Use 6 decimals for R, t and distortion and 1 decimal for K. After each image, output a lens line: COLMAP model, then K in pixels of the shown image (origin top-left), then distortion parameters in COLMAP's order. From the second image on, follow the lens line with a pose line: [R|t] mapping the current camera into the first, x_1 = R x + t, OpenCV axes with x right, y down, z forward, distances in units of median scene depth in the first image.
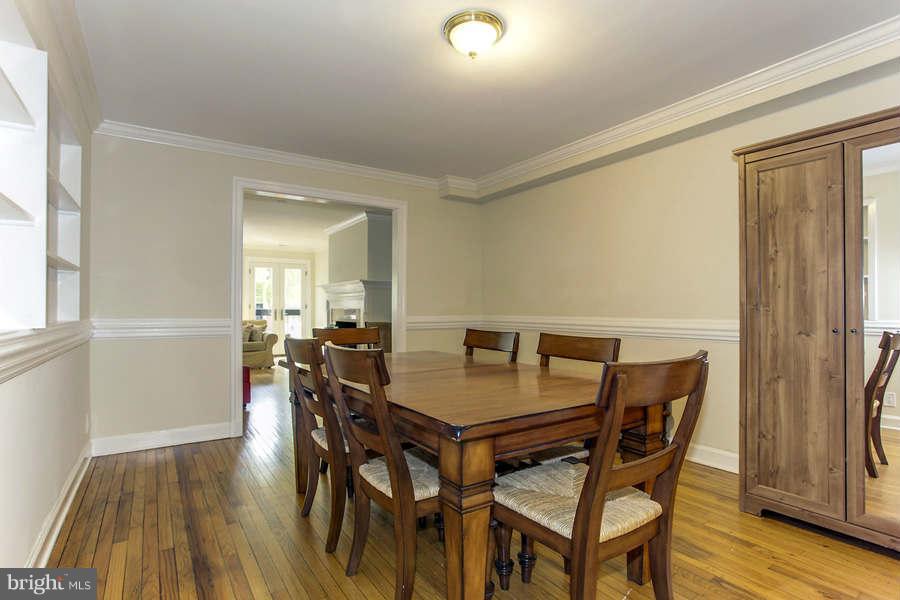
lens RADIAL K [[451.1, 0, 436.2], [0, 451.1, 305.7], [0, 0, 1]] dist [-0.000142, 0.000345]
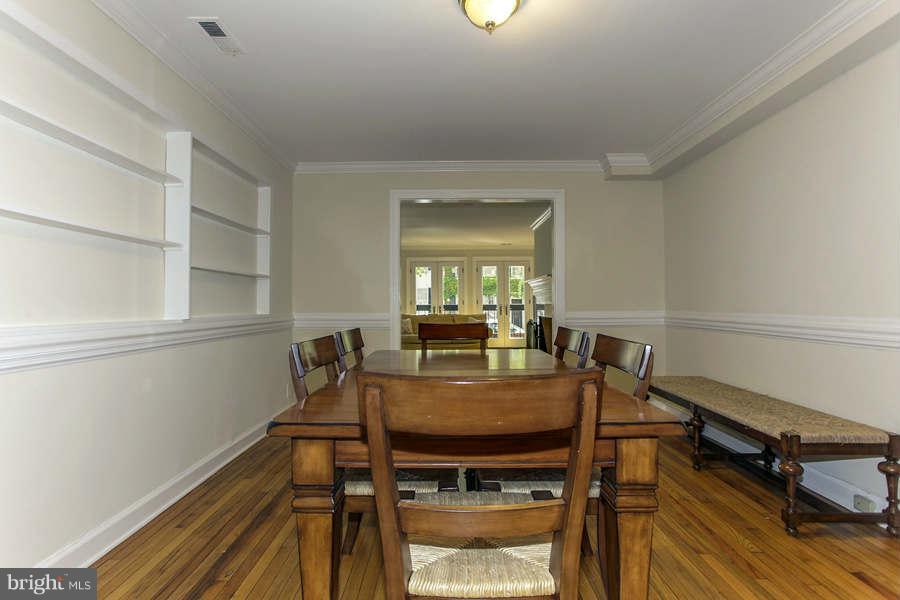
lens RADIAL K [[439.6, 0, 450.0], [0, 439.6, 300.0], [0, 0, 1]] dist [-0.032118, 0.000166]
pose [[0.849914, -0.014275, -0.526728, 0.271929], [0.013615, 0.999894, -0.005130, 0.003252], [0.526745, -0.002811, 0.850019, 0.121842]]
